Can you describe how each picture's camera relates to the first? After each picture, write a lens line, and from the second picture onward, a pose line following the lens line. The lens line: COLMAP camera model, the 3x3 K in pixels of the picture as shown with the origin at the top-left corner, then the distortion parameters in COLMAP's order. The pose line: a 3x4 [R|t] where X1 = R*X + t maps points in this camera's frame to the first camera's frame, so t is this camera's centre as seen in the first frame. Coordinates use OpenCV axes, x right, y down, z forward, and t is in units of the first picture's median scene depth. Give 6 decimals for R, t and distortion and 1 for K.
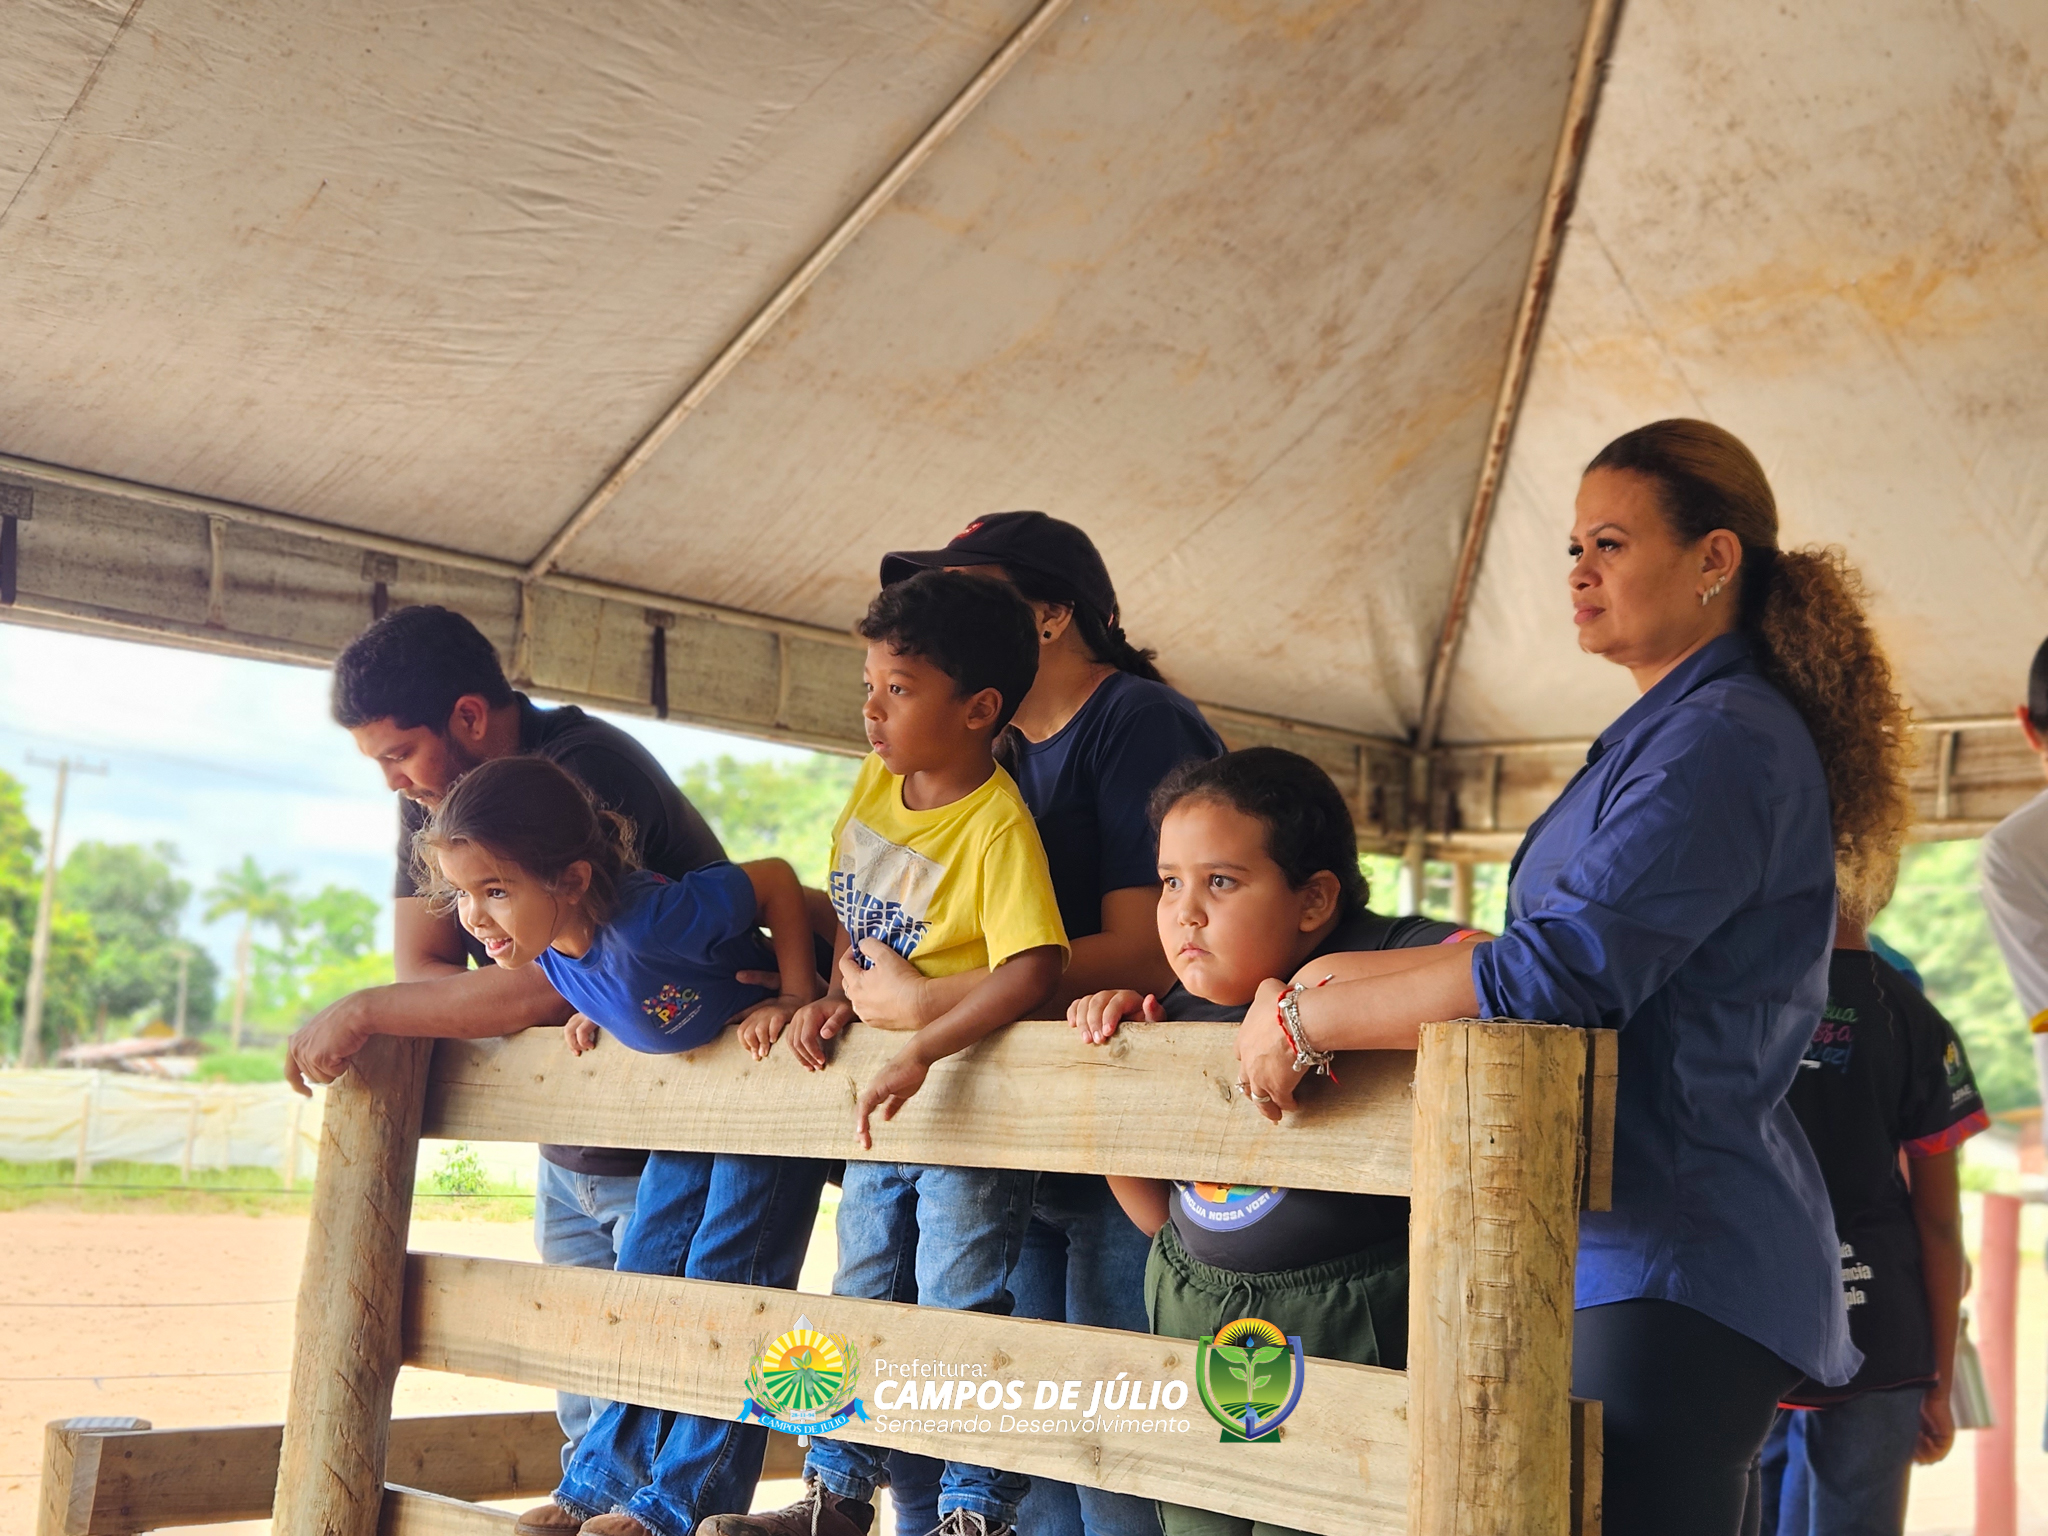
lens RADIAL K [[2763.7, 0, 982.0], [0, 2763.7, 753.9], [0, 0, 1]] dist [0.066070, -0.037956]
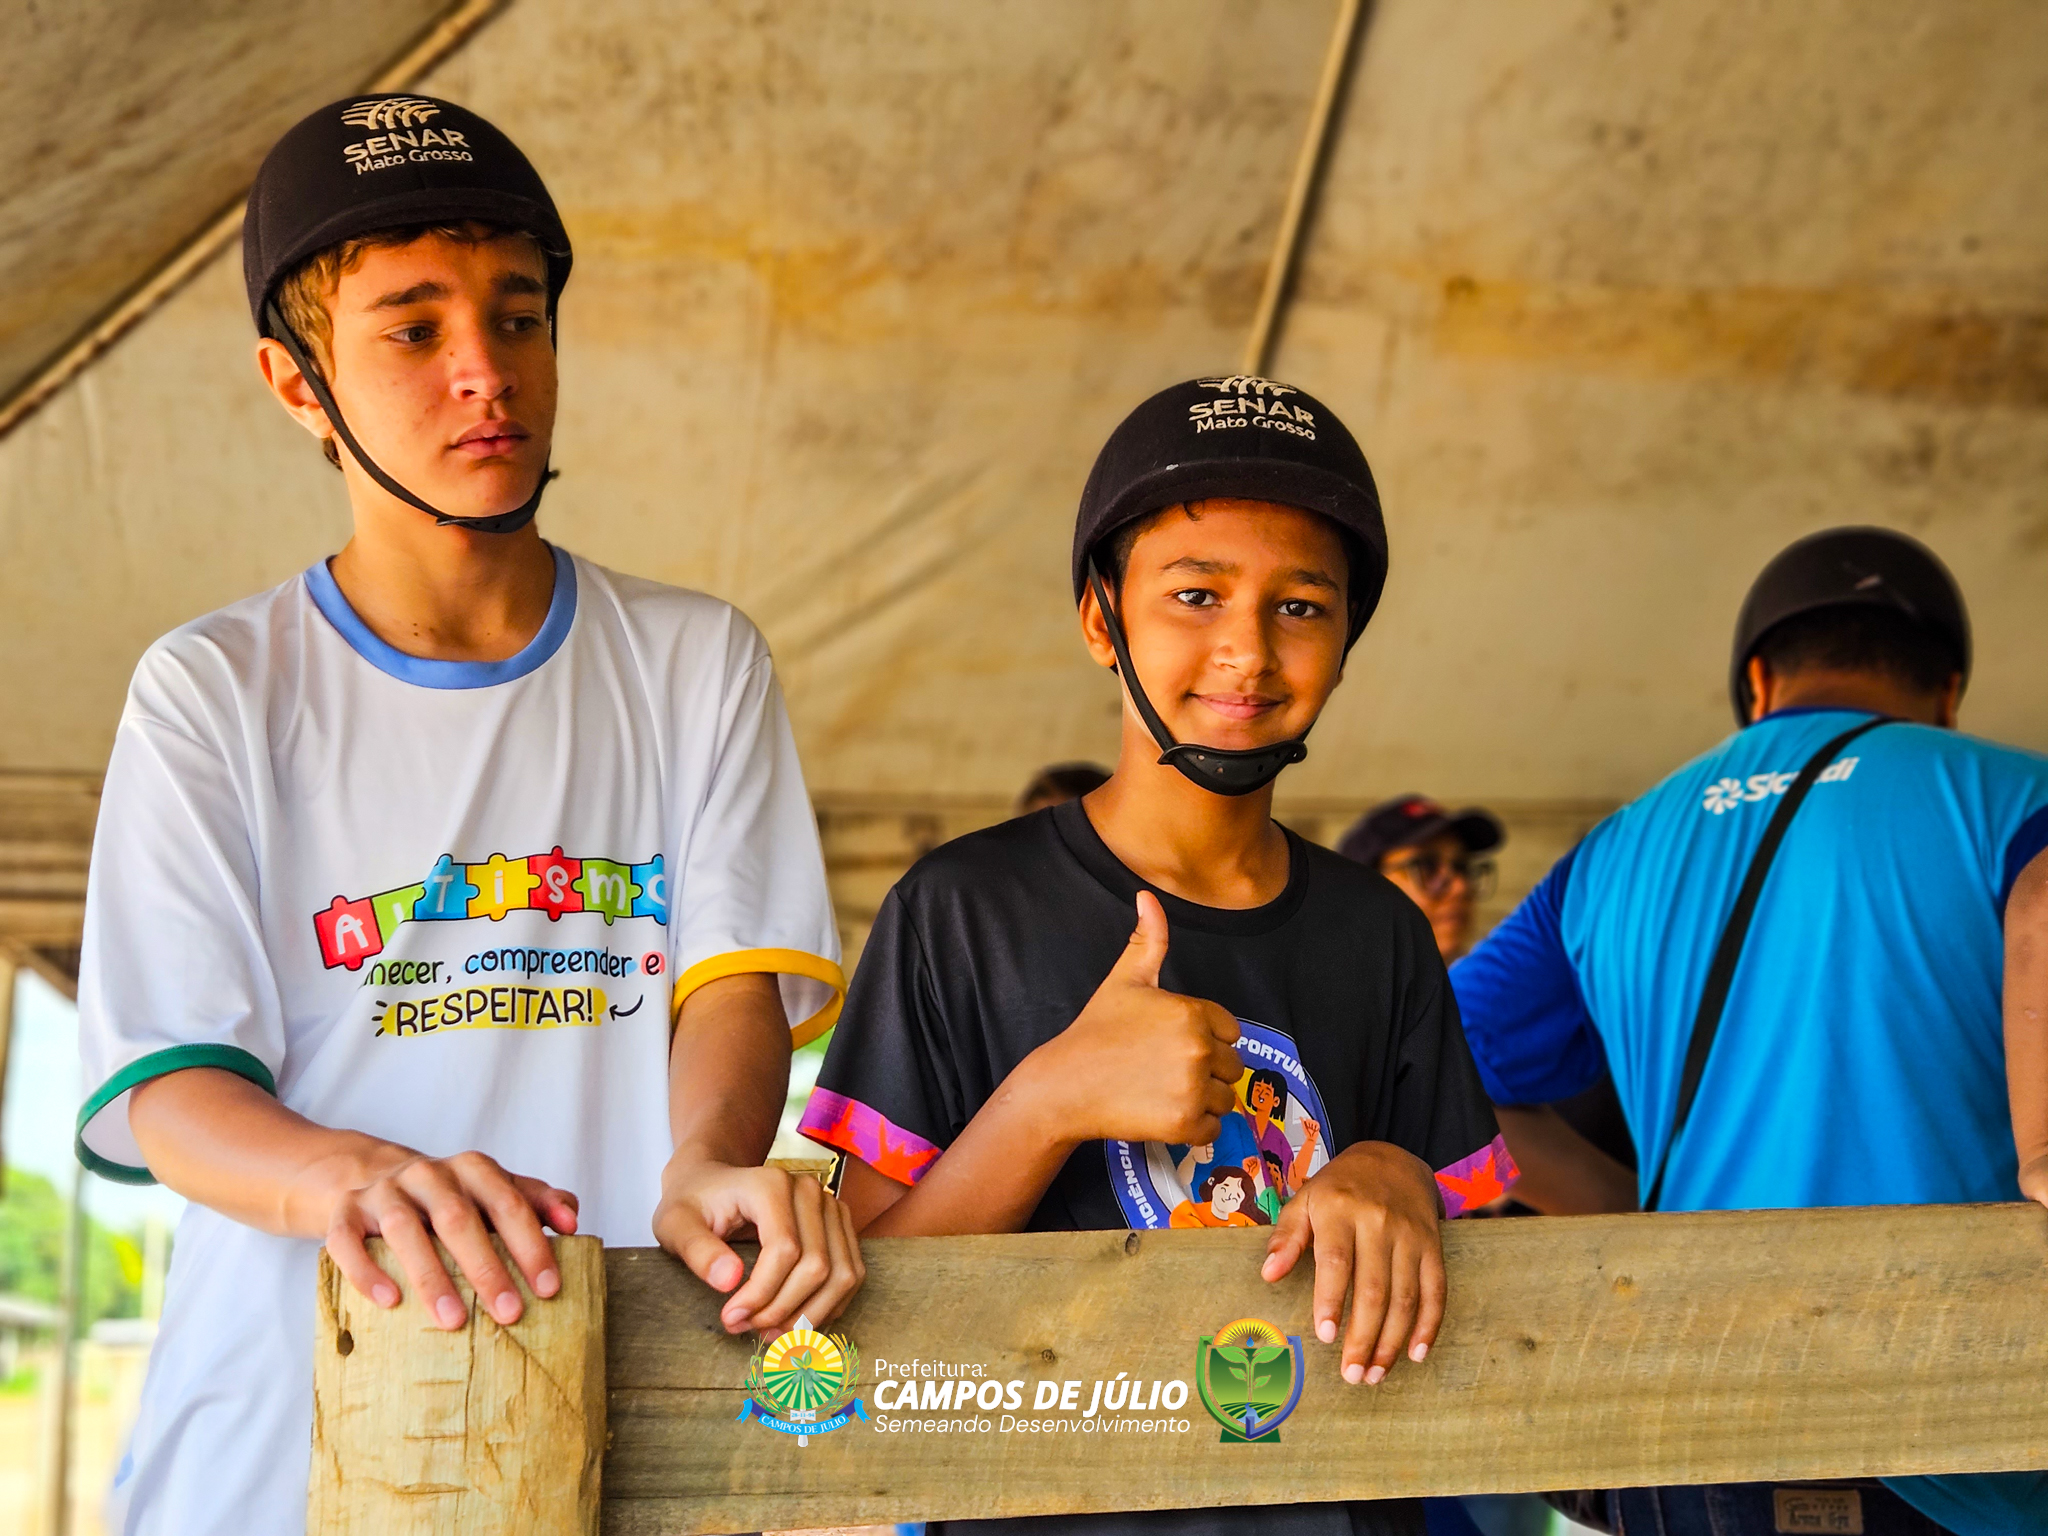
lens RADIAL K [[2757.8, 0, 1084.9], [0, 2757.8, 800.1], [0, 0, 1]] dist [0.063815, -0.055404]
pose [[0.516438, 0.084836, 0.852112, -0.325644], [-0.064320, 0.996112, -0.060190, 0.036395], [-0.853906, -0.023724, 0.519887, 0.488382]]
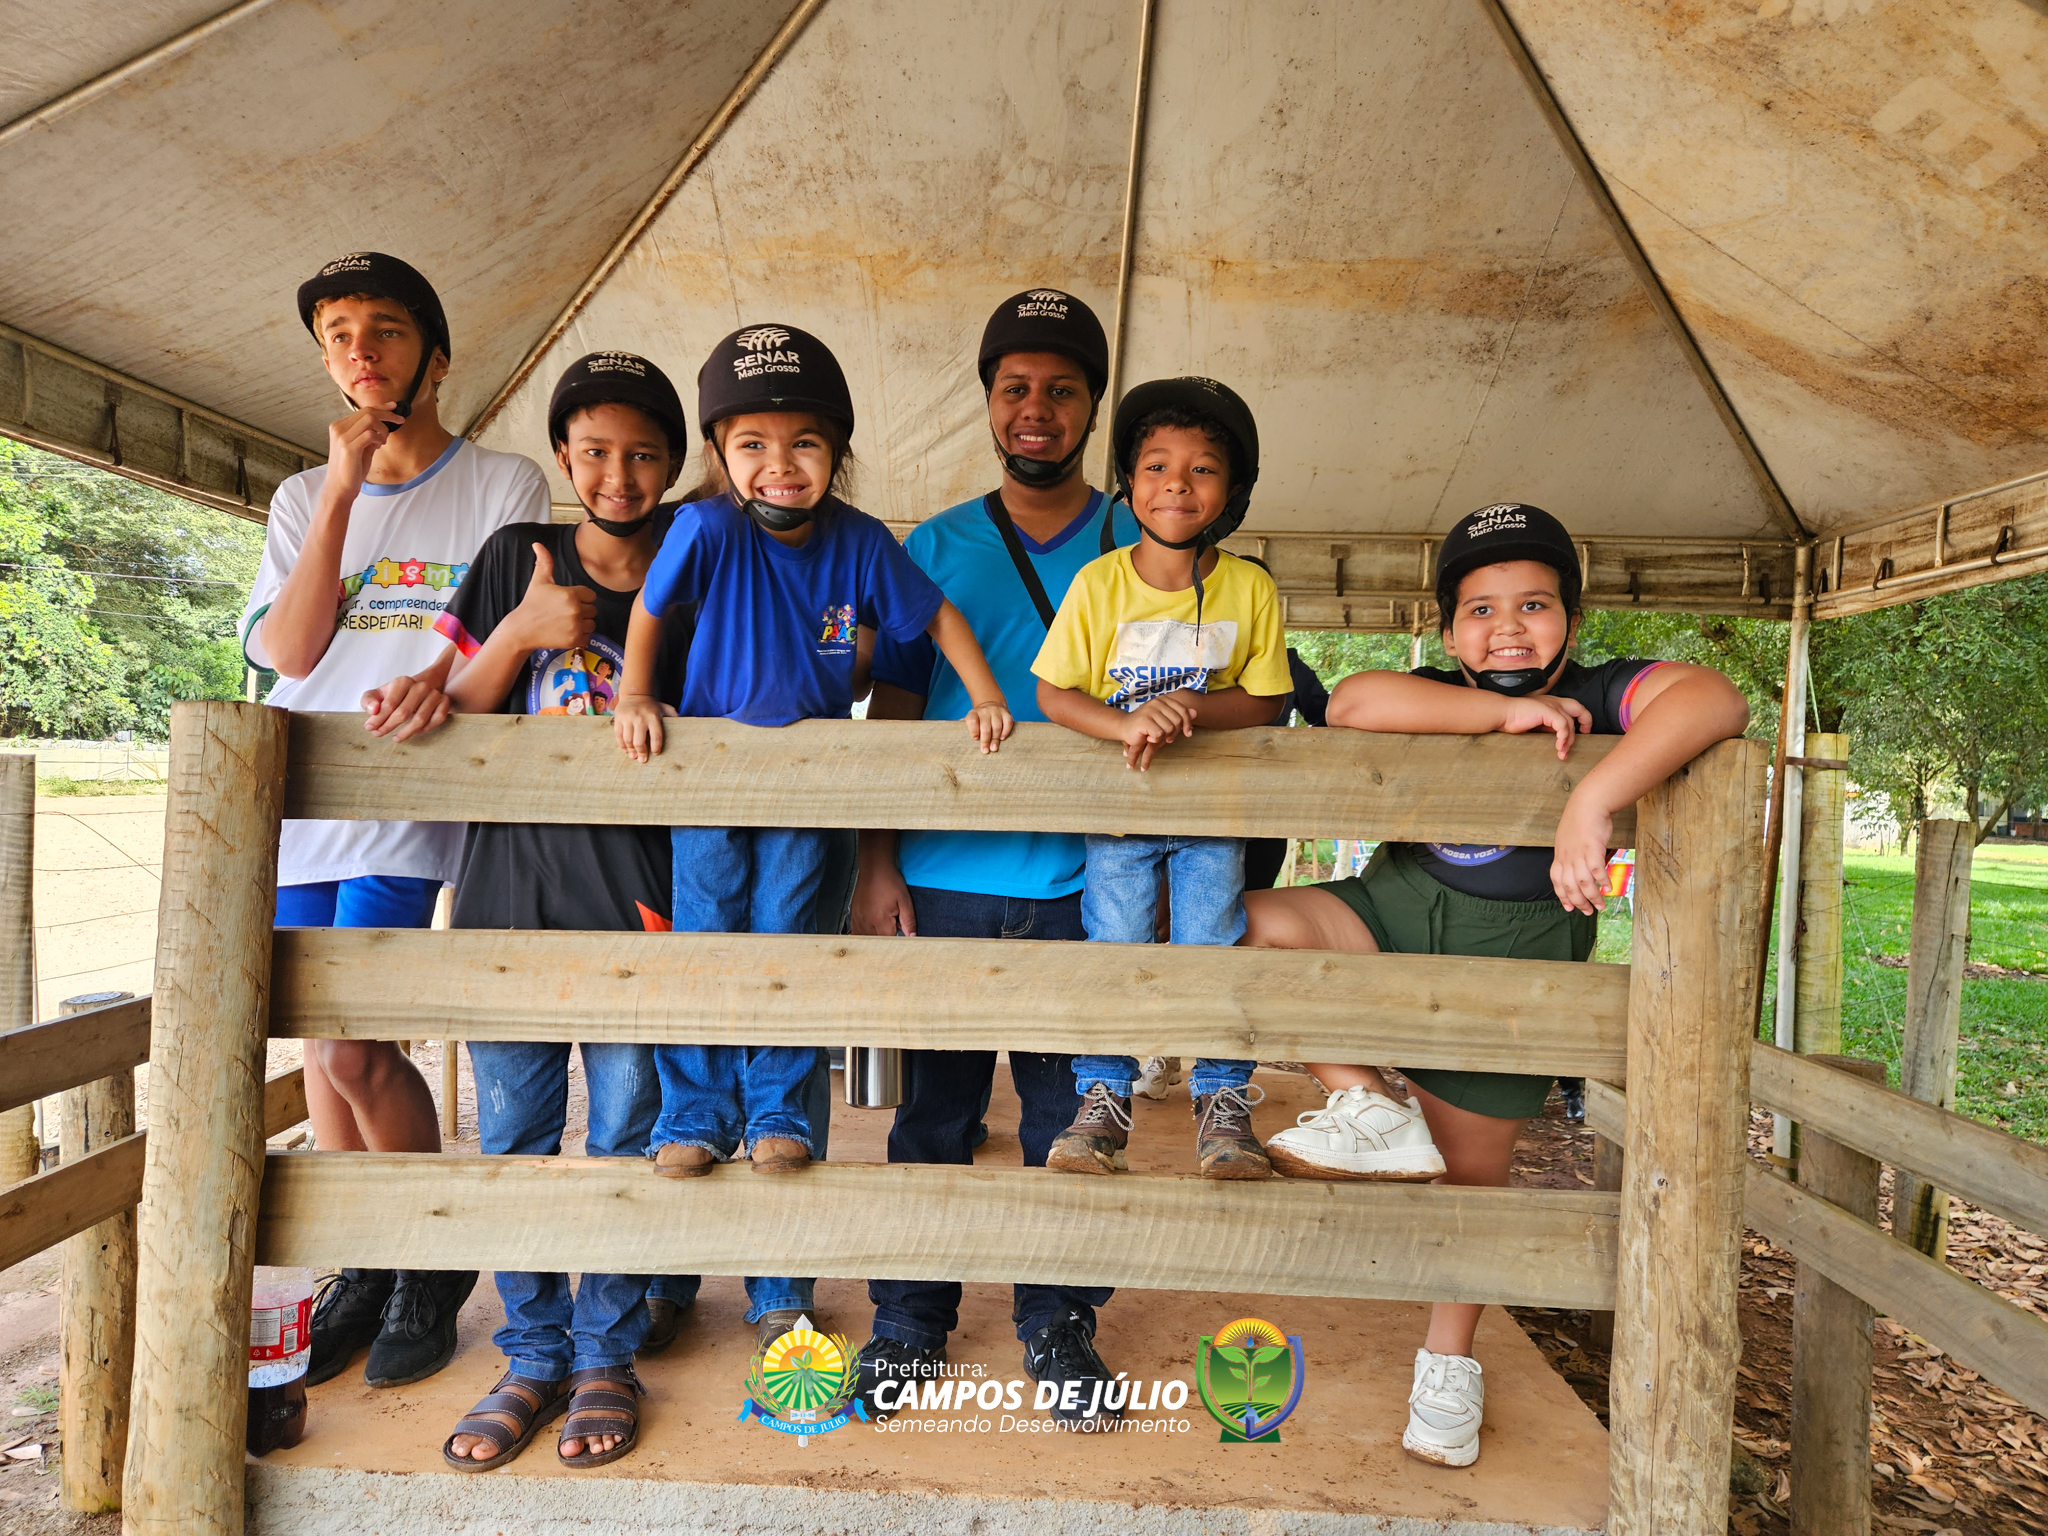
lens RADIAL K [[1385.5, 0, 1024.0], [0, 1385.5, 768.0], [0, 0, 1]] dist [0.080078, -0.074702]
pose [[0.686562, -0.035911, 0.726184, -0.255381], [-0.089166, 0.987082, 0.133114, 0.018136], [-0.721583, -0.156142, 0.674491, 0.302743]]
